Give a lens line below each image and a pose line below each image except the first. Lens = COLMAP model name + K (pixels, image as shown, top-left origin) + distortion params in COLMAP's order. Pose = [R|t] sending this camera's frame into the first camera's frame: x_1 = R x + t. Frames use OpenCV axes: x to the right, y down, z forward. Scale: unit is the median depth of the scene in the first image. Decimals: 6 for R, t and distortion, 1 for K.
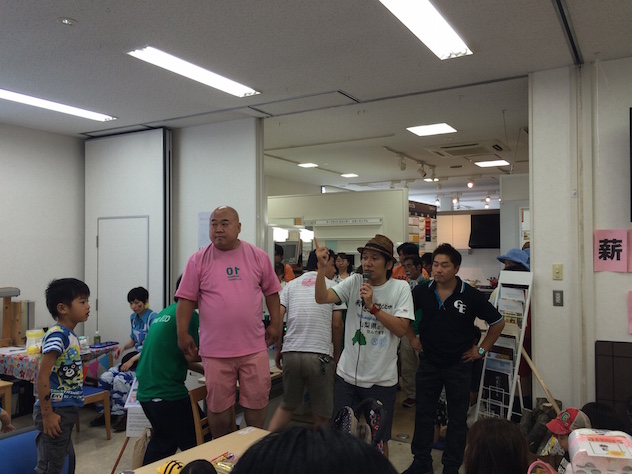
lens RADIAL K [[538.2, 0, 319.3], [0, 538.2, 236.2], [0, 0, 1]] dist [0.102471, -0.152553]
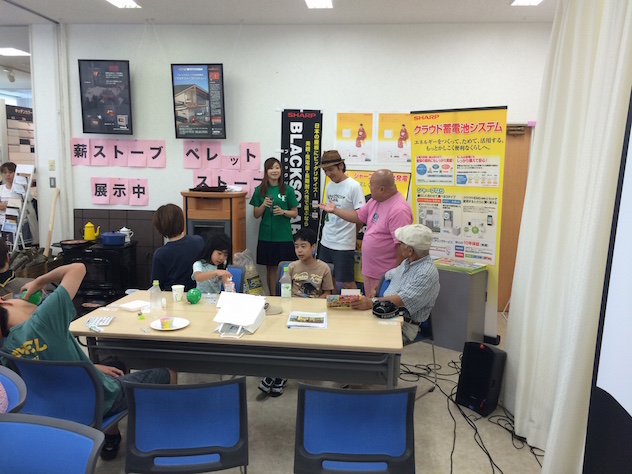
lens RADIAL K [[538.2, 0, 319.3], [0, 538.2, 236.2], [0, 0, 1]] dist [0.102471, -0.152553]
pose [[0.904610, -0.035197, 0.424784, 0.444110], [-0.033679, 0.987567, 0.153550, 0.002300], [-0.424907, -0.153209, 0.892178, -0.678888]]
